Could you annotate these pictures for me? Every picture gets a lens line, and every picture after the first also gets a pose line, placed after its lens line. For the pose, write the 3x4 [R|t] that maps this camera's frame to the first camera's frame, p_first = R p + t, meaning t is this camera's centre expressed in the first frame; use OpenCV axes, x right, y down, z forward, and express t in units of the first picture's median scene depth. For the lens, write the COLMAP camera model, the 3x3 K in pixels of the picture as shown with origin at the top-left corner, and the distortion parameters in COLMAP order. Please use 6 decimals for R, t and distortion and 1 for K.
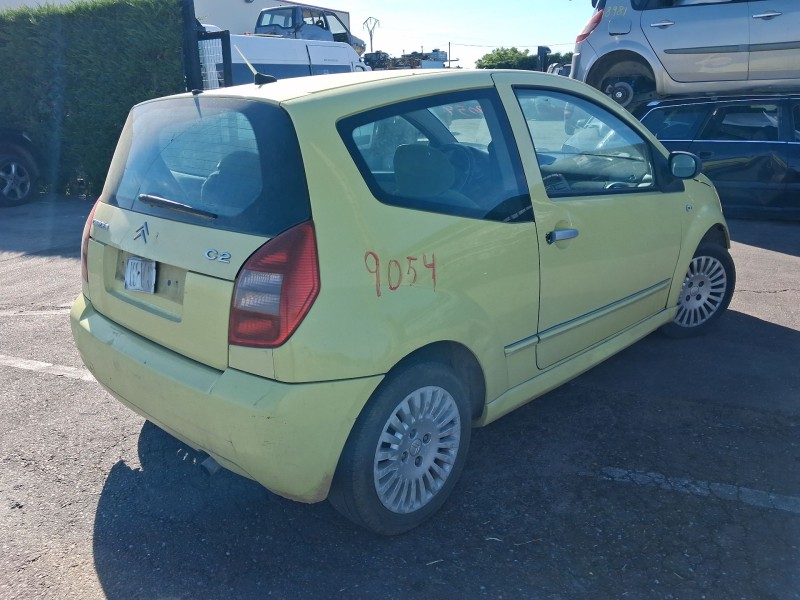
lens RADIAL K [[649.7, 0, 401.1], [0, 649.7, 317.5], [0, 0, 1]] dist [0.010571, -0.001939]
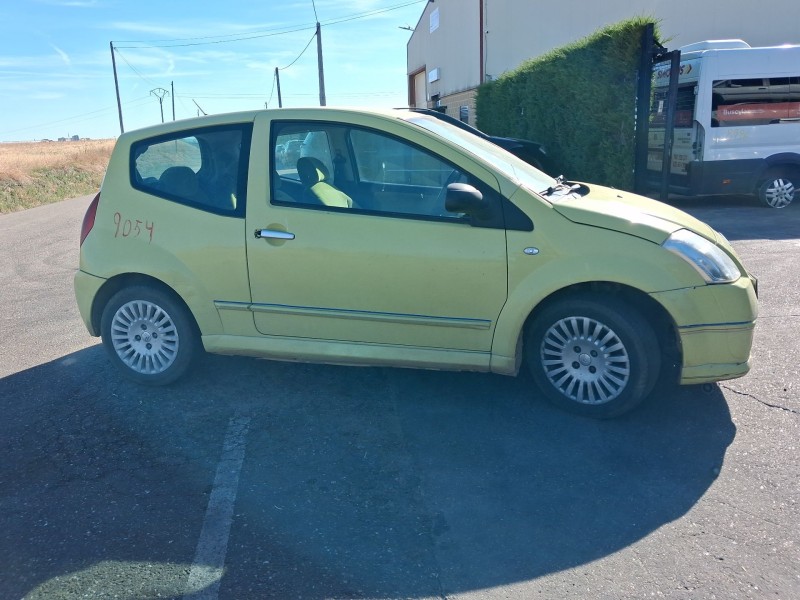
lens RADIAL K [[664.0, 0, 391.3], [0, 664.0, 299.8], [0, 0, 1]] dist [-0.006522, 0.014563]
pose [[0.515183, 0.225547, -0.826871, 1.473027], [-0.265495, 0.959296, 0.096252, -0.188299], [0.814922, 0.169943, 0.554095, 0.471936]]
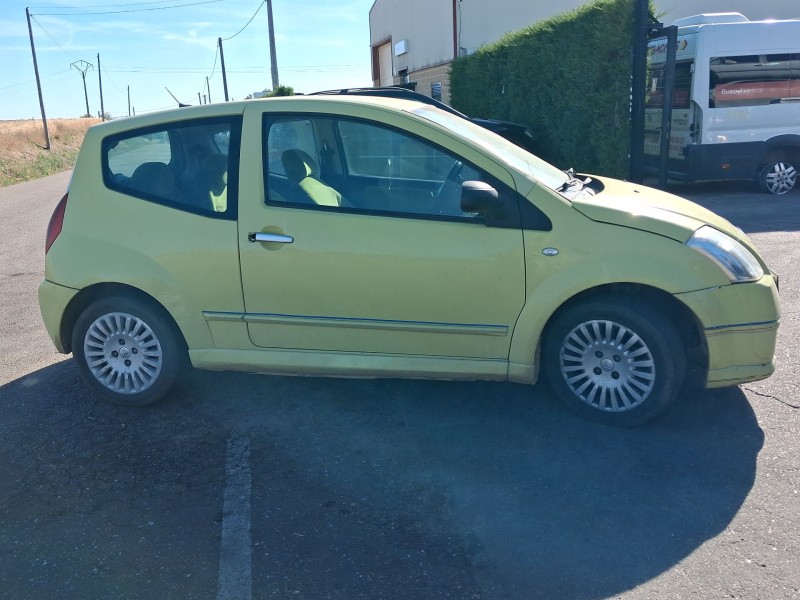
lens RADIAL K [[744.7, 0, 404.6], [0, 744.7, 304.0], [0, 0, 1]] dist [0.009406, -0.025819]
pose [[0.575914, 0.219889, -0.787383, 1.468942], [-0.250599, 0.964264, 0.085991, -0.185641], [0.778154, 0.147794, 0.610437, 0.371286]]
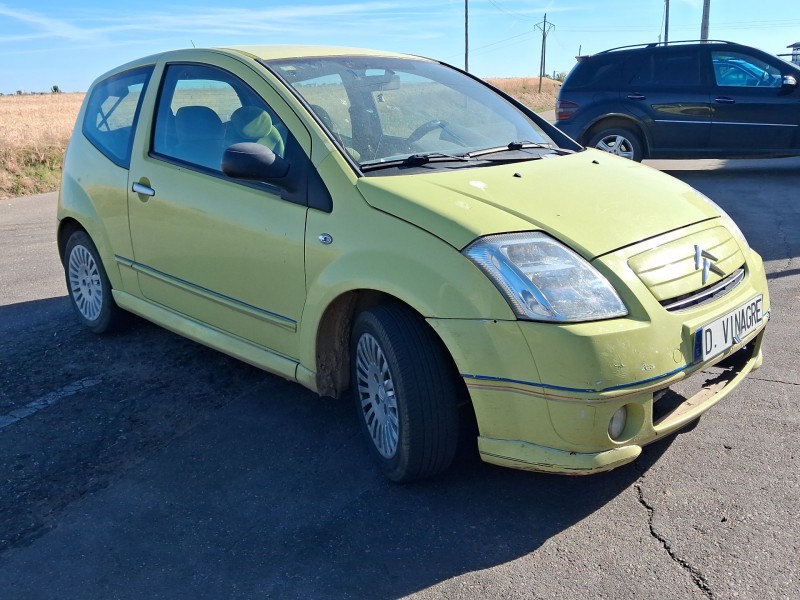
lens RADIAL K [[744.8, 0, 400.0], [0, 744.8, 300.0], [0, 0, 1]] dist [0.005438, -0.009997]
pose [[0.009420, 0.309083, -0.950988, 1.586059], [-0.302368, 0.907390, 0.291918, -0.476845], [0.953145, 0.284799, 0.102005, 1.347923]]
